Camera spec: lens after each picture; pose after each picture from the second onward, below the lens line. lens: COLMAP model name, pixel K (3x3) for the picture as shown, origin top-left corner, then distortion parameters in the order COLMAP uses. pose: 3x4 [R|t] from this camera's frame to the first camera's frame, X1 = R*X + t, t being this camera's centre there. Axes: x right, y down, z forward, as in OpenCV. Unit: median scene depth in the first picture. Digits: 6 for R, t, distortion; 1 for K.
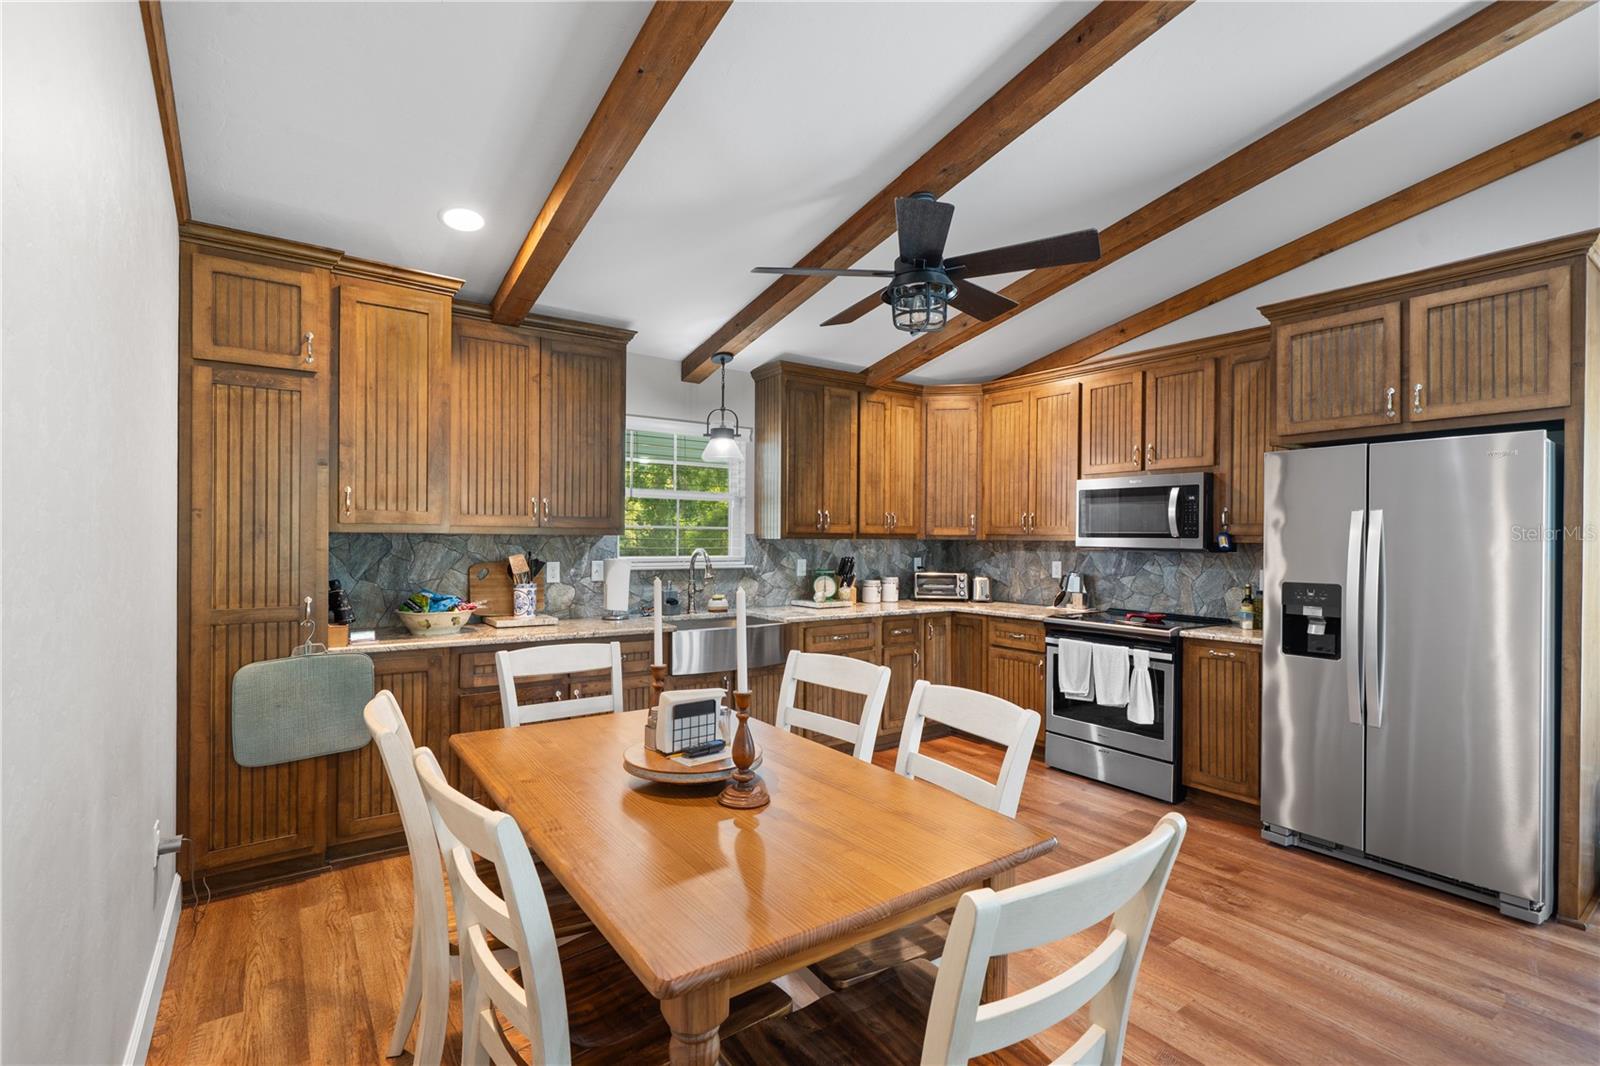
lens RADIAL K [[725.5, 0, 790.7], [0, 725.5, 540.7], [0, 0, 1]] dist [-0.002305, 0.000039]
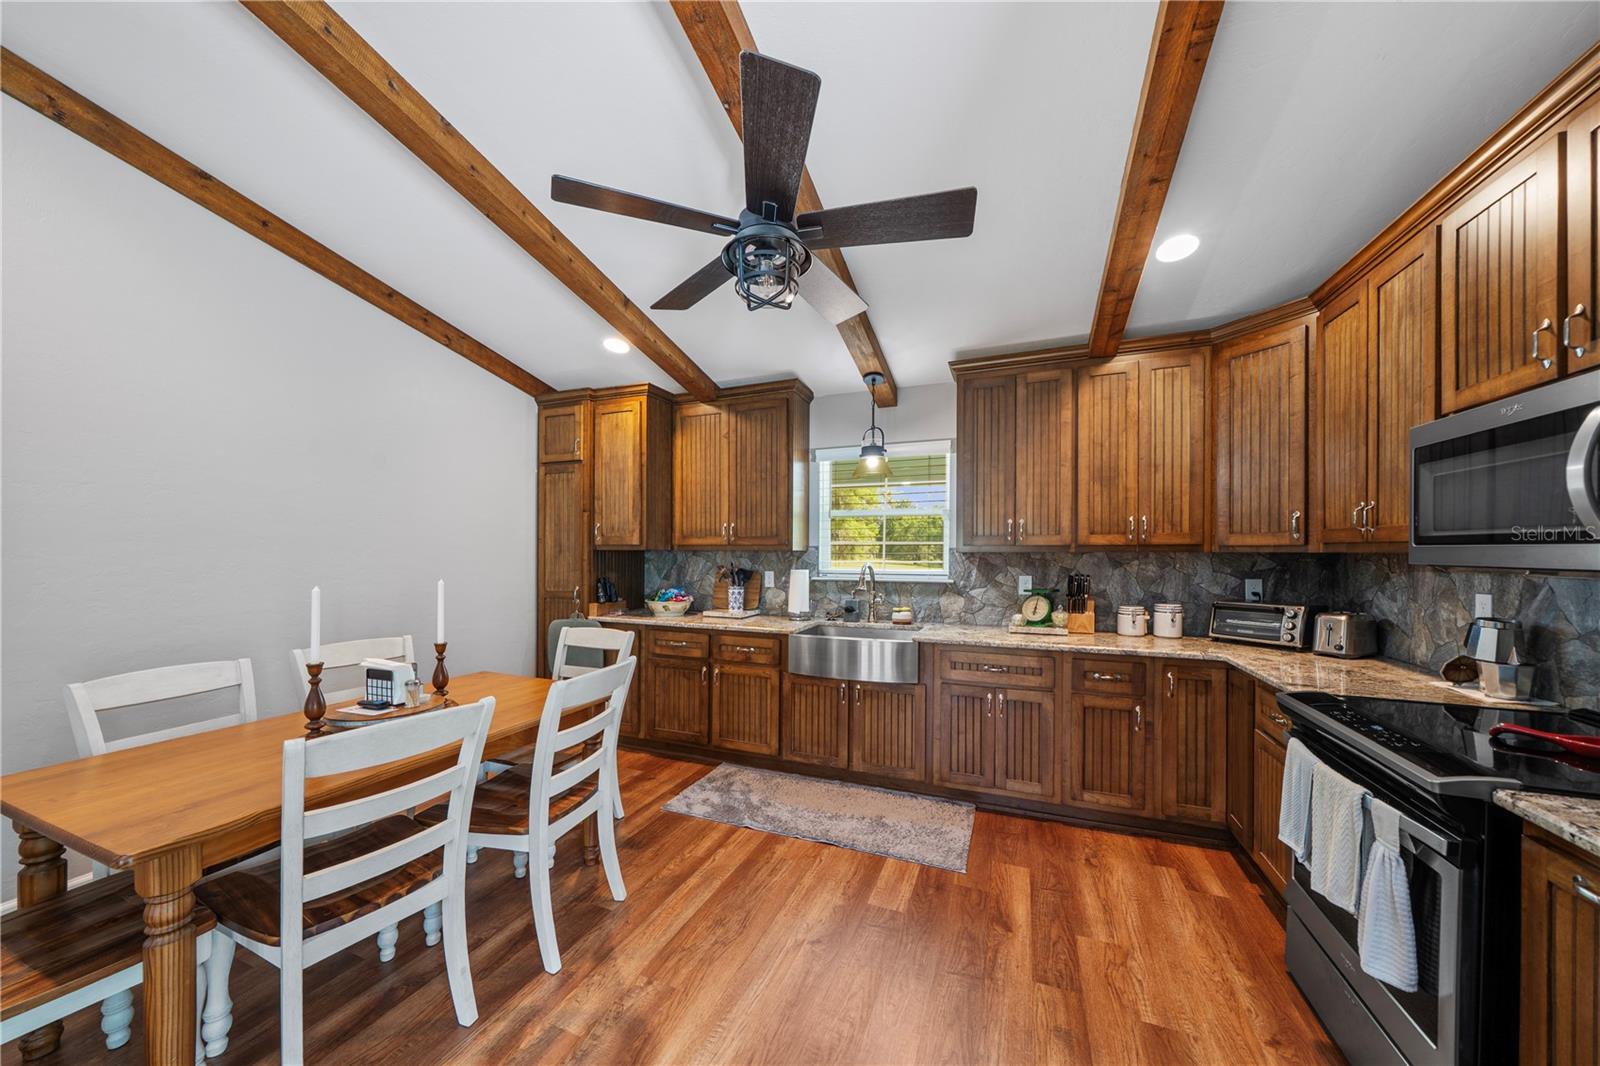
lens RADIAL K [[554.3, 0, 796.6], [0, 554.3, 555.9], [0, 0, 1]] dist [-0.004697, -0.000484]
pose [[0.538756, -0.001891, -0.842460, 0.535912], [-0.000281, 0.999997, -0.002425, 0.003911], [0.842462, 0.001543, 0.538754, 0.499863]]
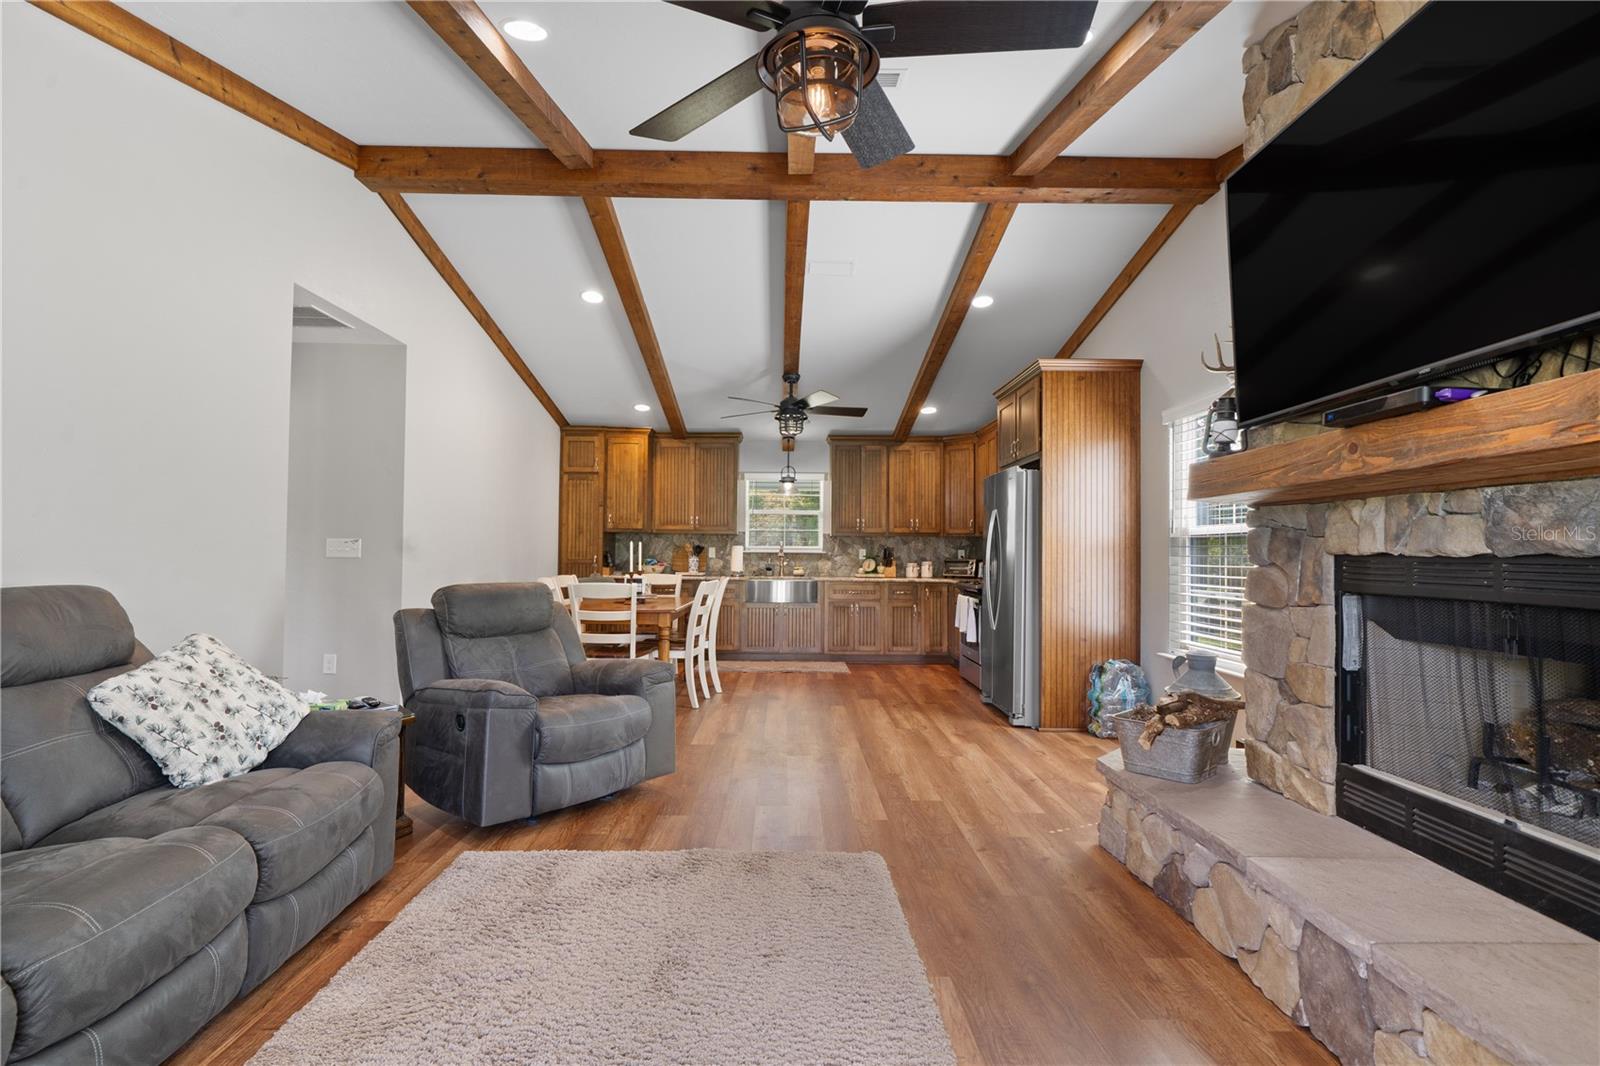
lens RADIAL K [[759.6, 0, 793.6], [0, 759.6, 530.8], [0, 0, 1]] dist [-0.000810, -0.000258]
pose [[0.822790, -0.017573, -0.568073, 1.073571], [-0.004133, 0.999310, -0.036900, 0.059791], [0.568330, 0.032709, 0.822150, -0.628559]]
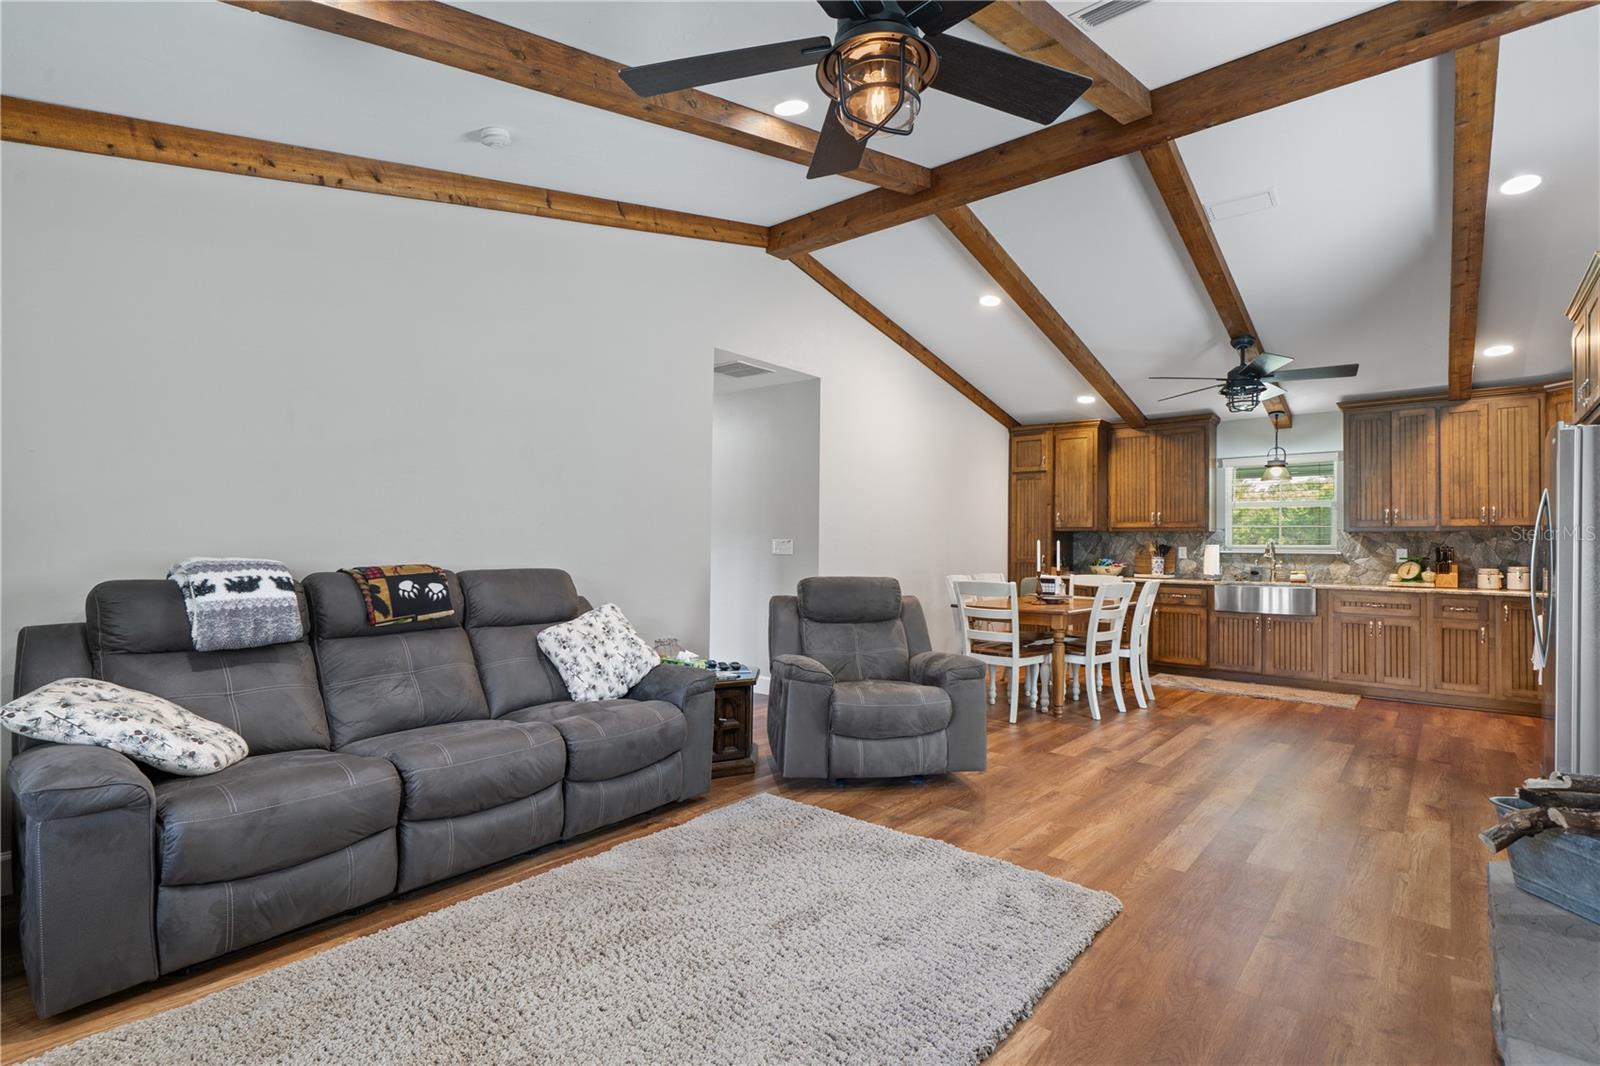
lens RADIAL K [[759.6, 0, 789.1], [0, 759.6, 532.7], [0, 0, 1]] dist [-0.000810, -0.000258]
pose [[0.238224, -0.024857, -0.970892, 1.269044], [-0.013387, 0.999493, -0.028874, 0.061141], [0.971118, 0.019876, 0.237771, -0.400058]]
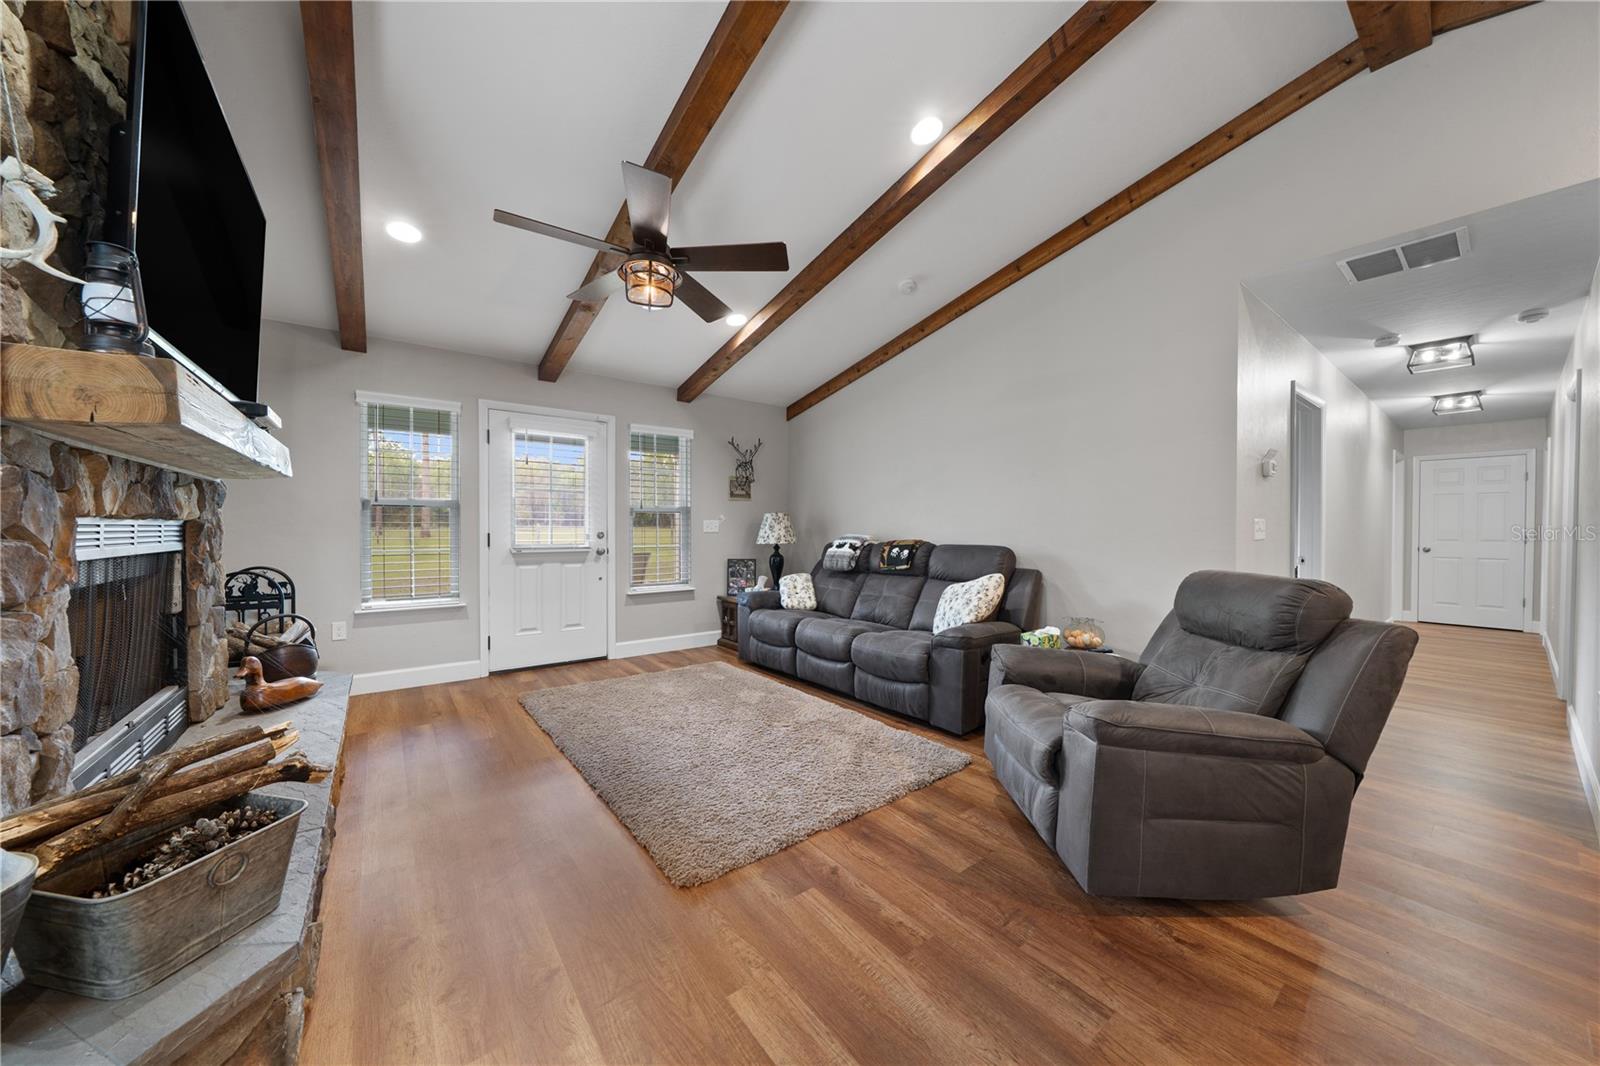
lens RADIAL K [[554.3, 0, 797.8], [0, 554.3, 530.4], [0, 0, 1]] dist [-0.004697, -0.000484]
pose [[-0.999503, -0.012179, -0.029063, 0.652587], [-0.012433, 0.999886, 0.008555, 0.052709], [0.028955, 0.008912, -0.999541, 0.452031]]
